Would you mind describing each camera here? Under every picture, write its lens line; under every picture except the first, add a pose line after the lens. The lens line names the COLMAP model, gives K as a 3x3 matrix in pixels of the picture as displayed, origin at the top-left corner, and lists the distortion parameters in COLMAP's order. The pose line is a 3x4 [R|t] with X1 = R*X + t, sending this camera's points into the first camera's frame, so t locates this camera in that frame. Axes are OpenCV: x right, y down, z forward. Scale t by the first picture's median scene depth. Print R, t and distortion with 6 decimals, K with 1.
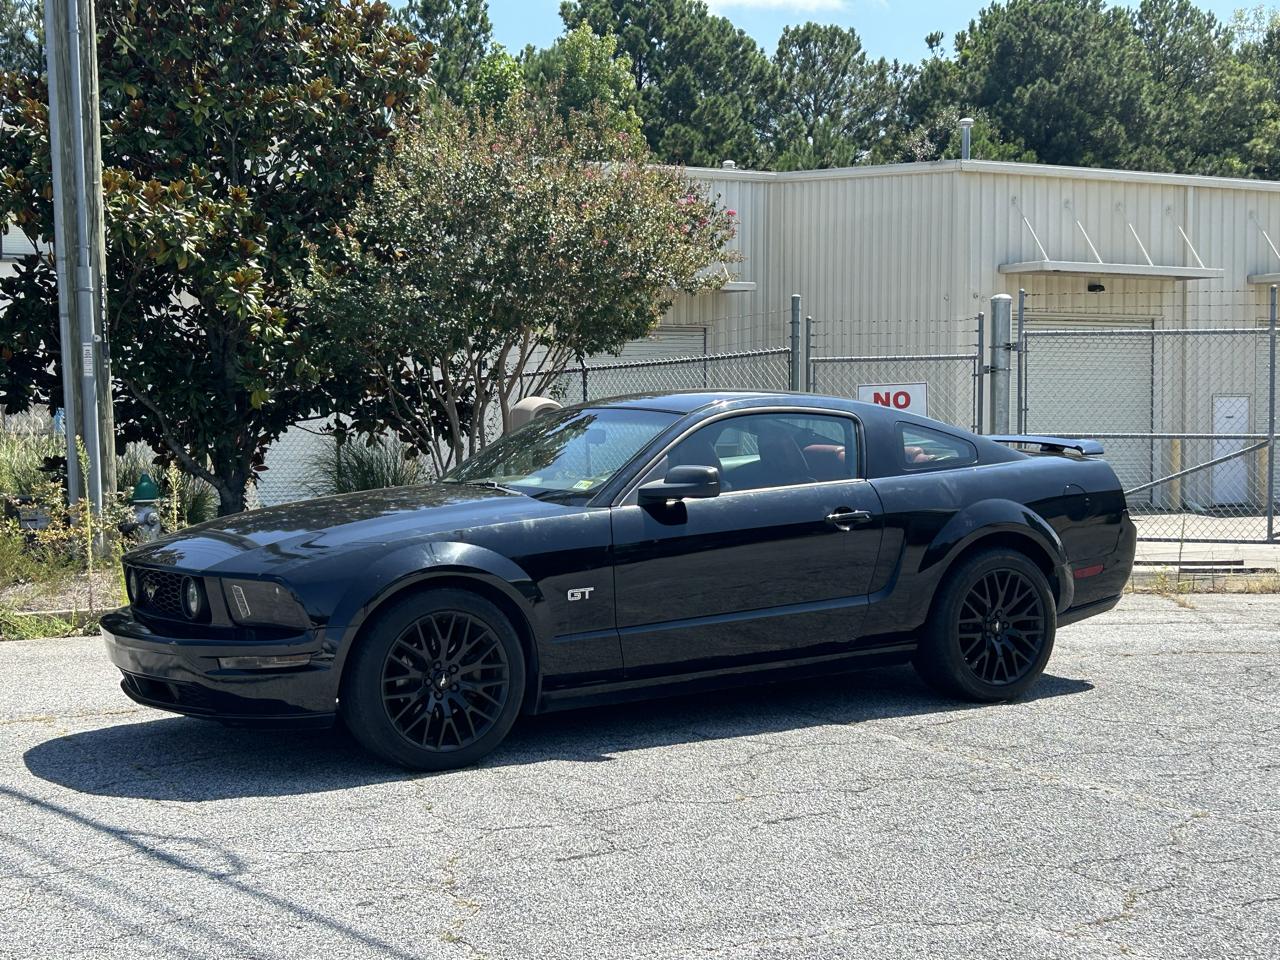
lens RADIAL K [[1837.8, 0, 649.5], [0, 1837.8, 546.5], [0, 0, 1]] dist [0.082127, 0.000000]
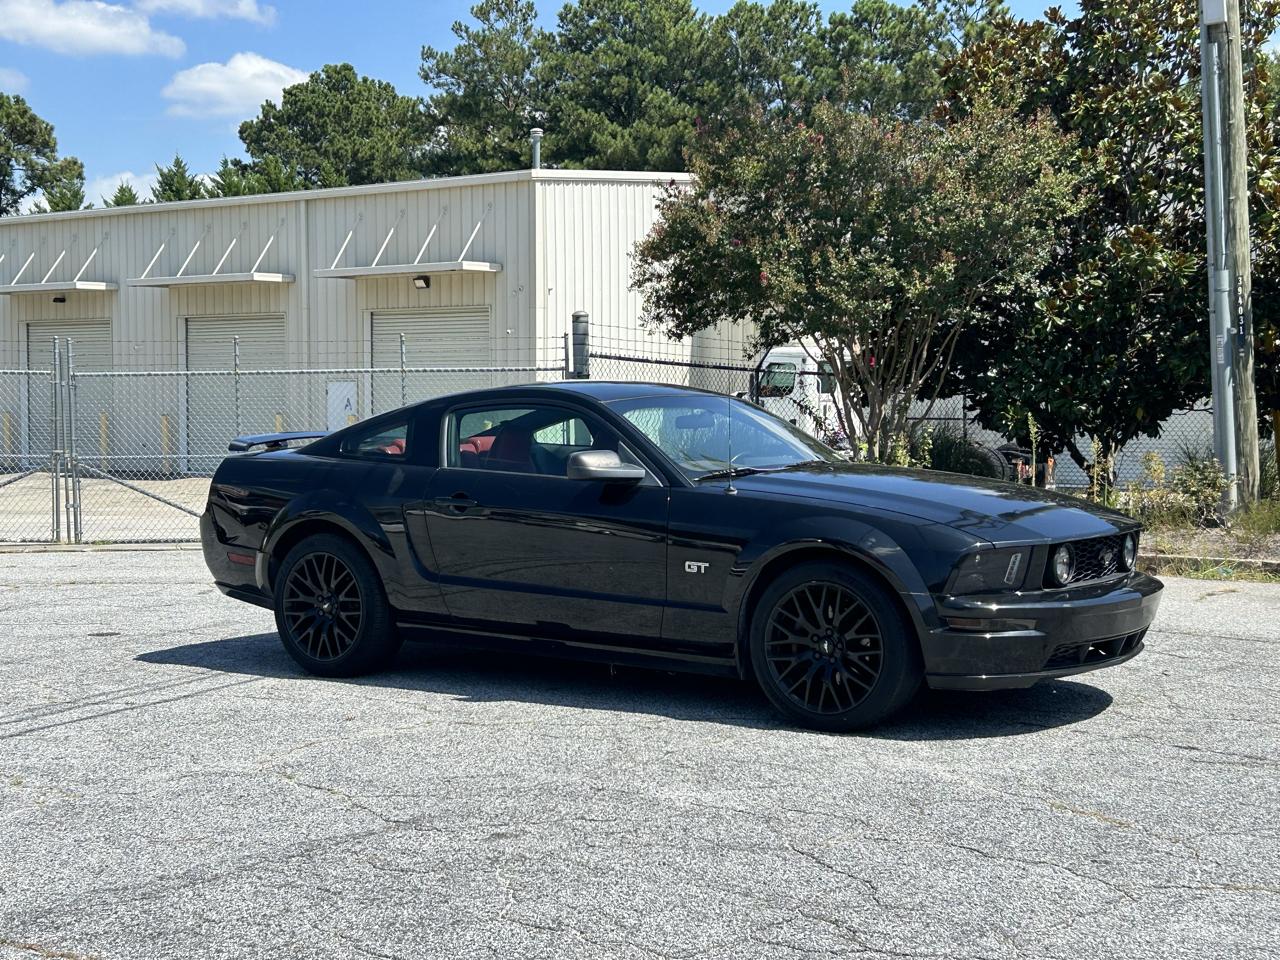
lens RADIAL K [[1884.0, 0, 646.8], [0, 1884.0, 461.3], [0, 0, 1]] dist [0.098593, 0.000000]
pose [[0.444988, 0.034294, -0.894880, 1.004384], [-0.063842, 0.997939, 0.006498, -0.024379], [0.893258, 0.054240, 0.446260, 0.234831]]
